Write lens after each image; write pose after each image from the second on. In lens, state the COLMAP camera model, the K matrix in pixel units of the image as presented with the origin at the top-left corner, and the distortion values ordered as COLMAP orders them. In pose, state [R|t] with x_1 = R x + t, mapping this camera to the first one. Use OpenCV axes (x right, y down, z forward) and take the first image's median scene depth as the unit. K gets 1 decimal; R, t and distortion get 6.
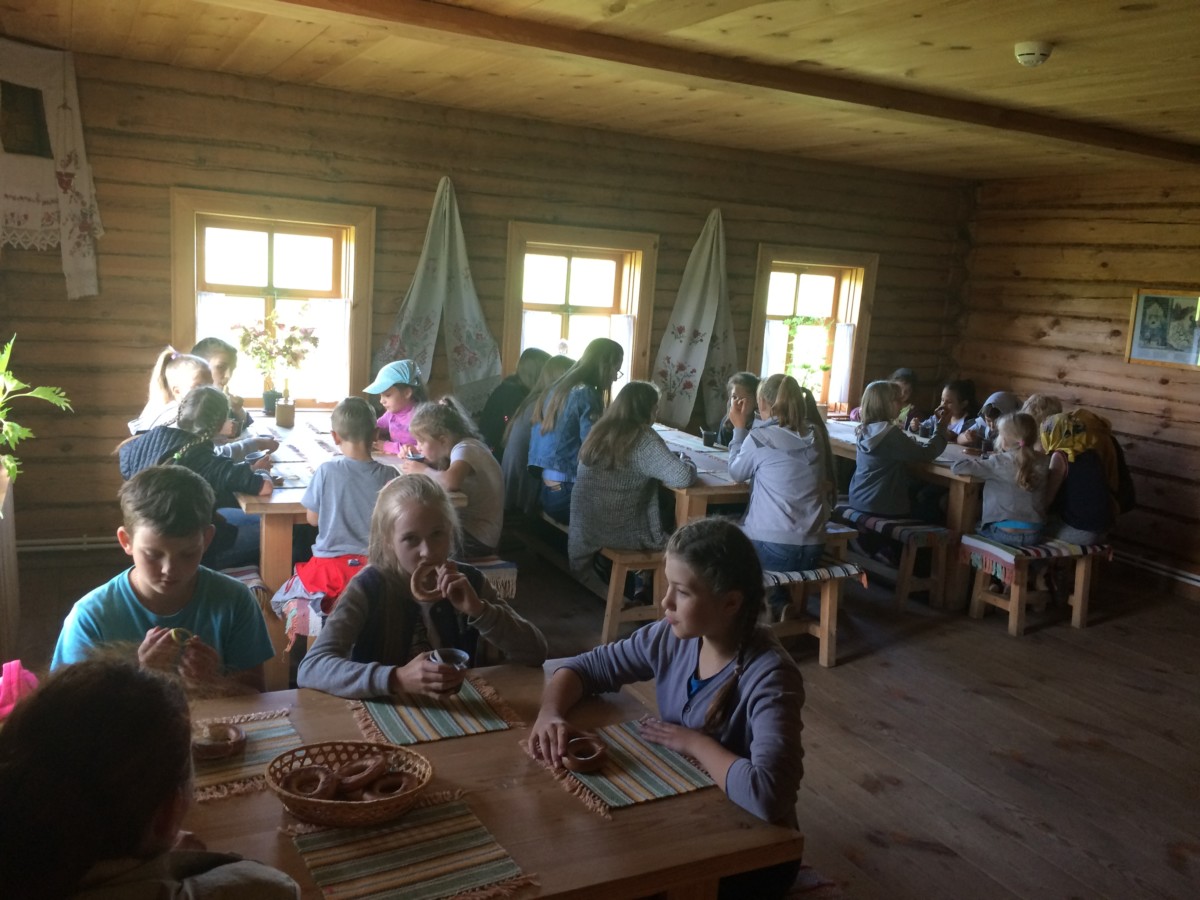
lens RADIAL K [[1013.4, 0, 600.0], [0, 1013.4, 450.0], [0, 0, 1]] dist [0.085746, -0.120835]
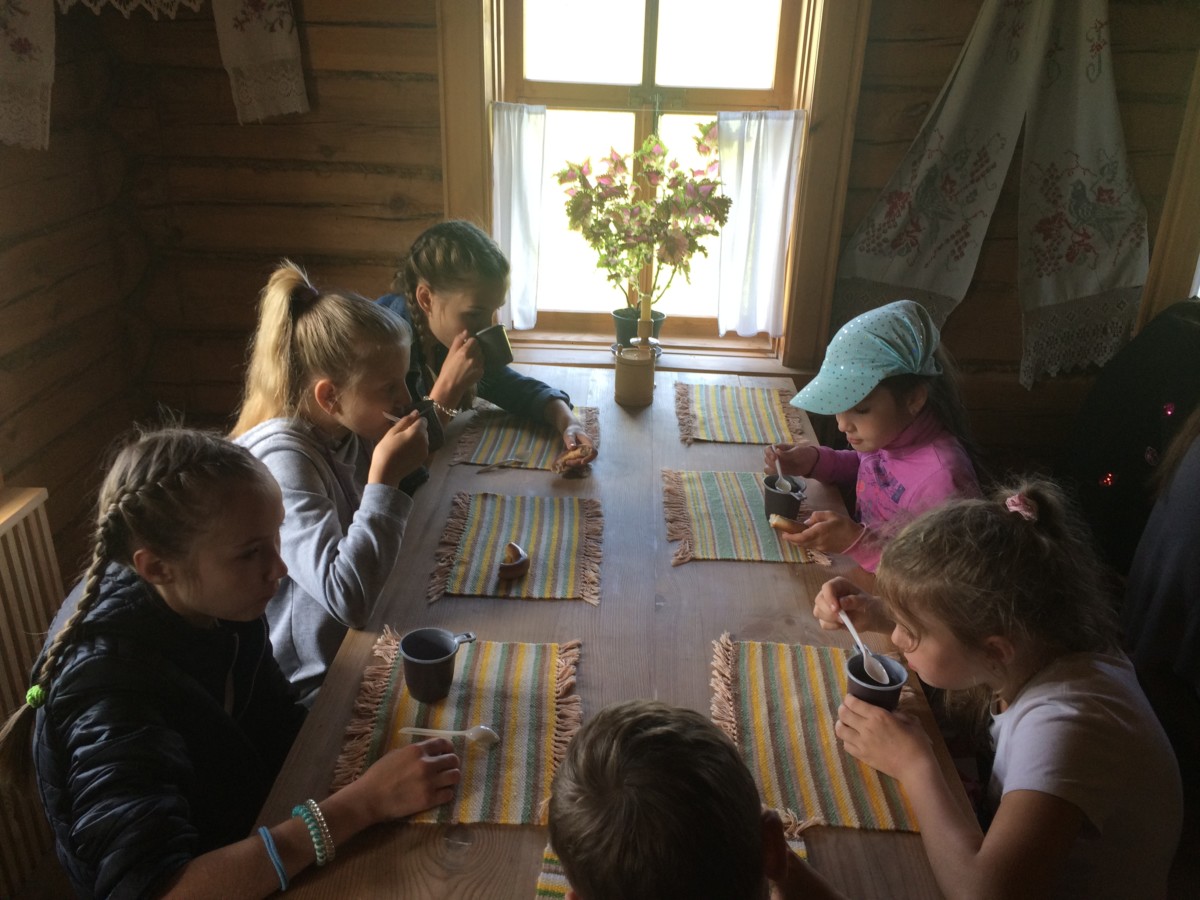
lens RADIAL K [[1013.4, 0, 600.0], [0, 1013.4, 450.0], [0, 0, 1]] dist [0.085746, -0.120835]
pose [[0.879375, 0.143367, -0.454032, -0.101519], [-0.053294, 0.977235, 0.205356, -0.091312], [0.473138, -0.156388, 0.866997, 0.553535]]
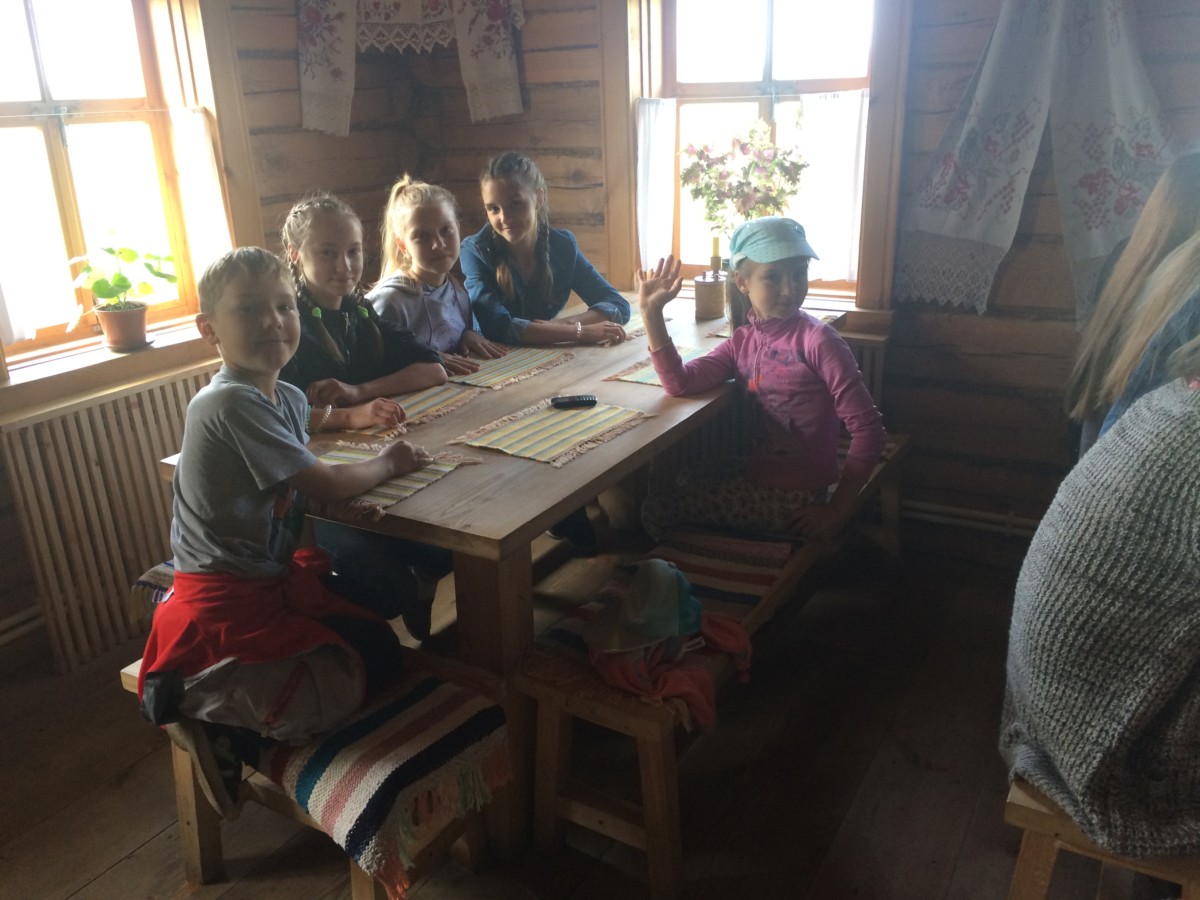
lens RADIAL K [[1013.4, 0, 600.0], [0, 1013.4, 450.0], [0, 0, 1]] dist [0.085746, -0.120835]
pose [[0.556242, 0.193126, -0.808268, 0.153083], [-0.077433, 0.980435, 0.180975, -0.048433], [0.827405, -0.038079, 0.560314, 0.578819]]
